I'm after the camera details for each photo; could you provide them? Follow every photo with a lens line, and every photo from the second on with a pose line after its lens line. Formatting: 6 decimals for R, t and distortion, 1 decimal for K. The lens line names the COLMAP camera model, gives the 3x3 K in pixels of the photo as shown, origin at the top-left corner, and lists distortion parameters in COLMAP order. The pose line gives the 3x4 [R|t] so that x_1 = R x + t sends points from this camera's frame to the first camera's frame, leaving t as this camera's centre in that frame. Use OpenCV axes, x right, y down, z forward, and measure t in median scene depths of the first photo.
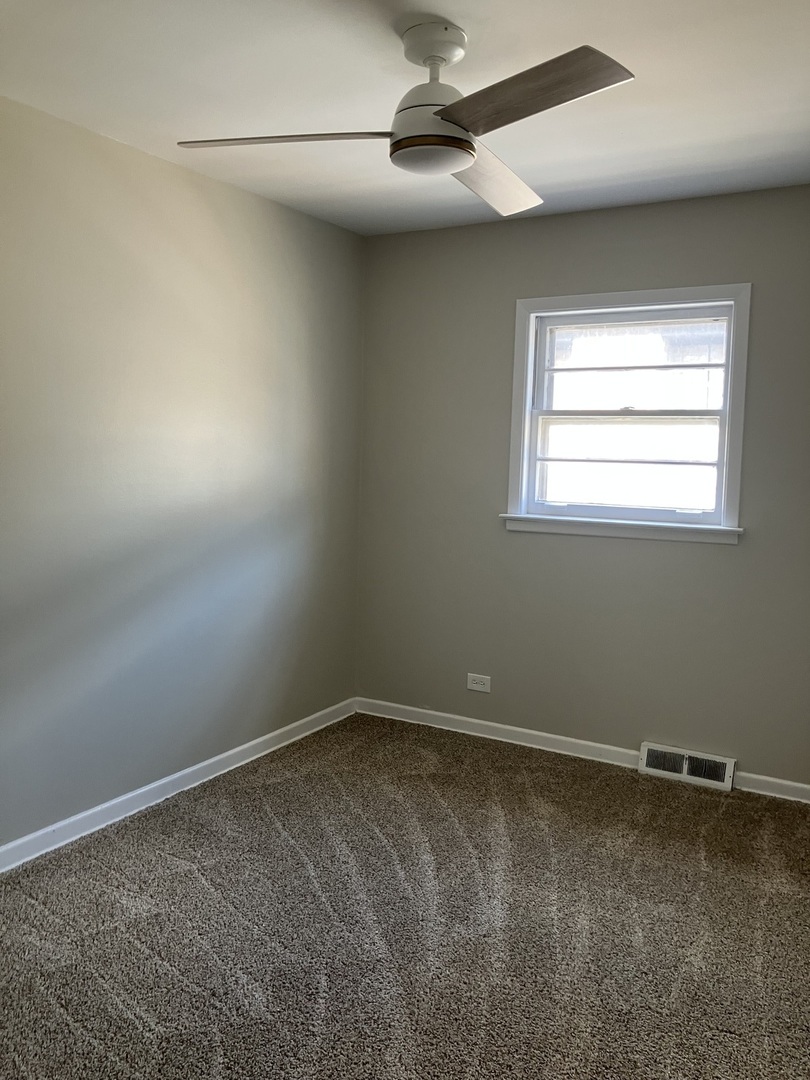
lens RADIAL K [[914.1, 0, 409.2], [0, 914.1, 548.4], [0, 0, 1]] dist [0.048752, -0.026335]
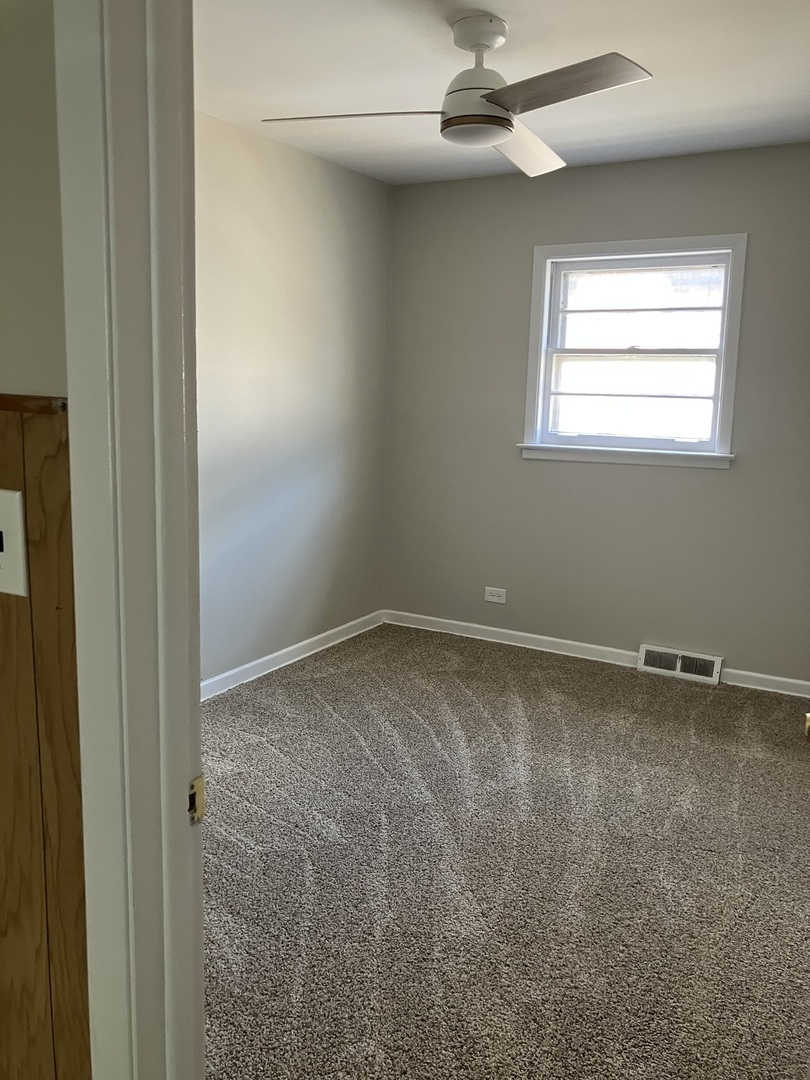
lens RADIAL K [[914.1, 0, 404.8], [0, 914.1, 545.3], [0, 0, 1]] dist [0.048752, -0.026335]
pose [[0.999998, 0.000979, 0.001961, -0.048567], [-0.001106, 0.997846, 0.065598, 0.016754], [-0.001893, -0.065600, 0.997844, -0.147628]]
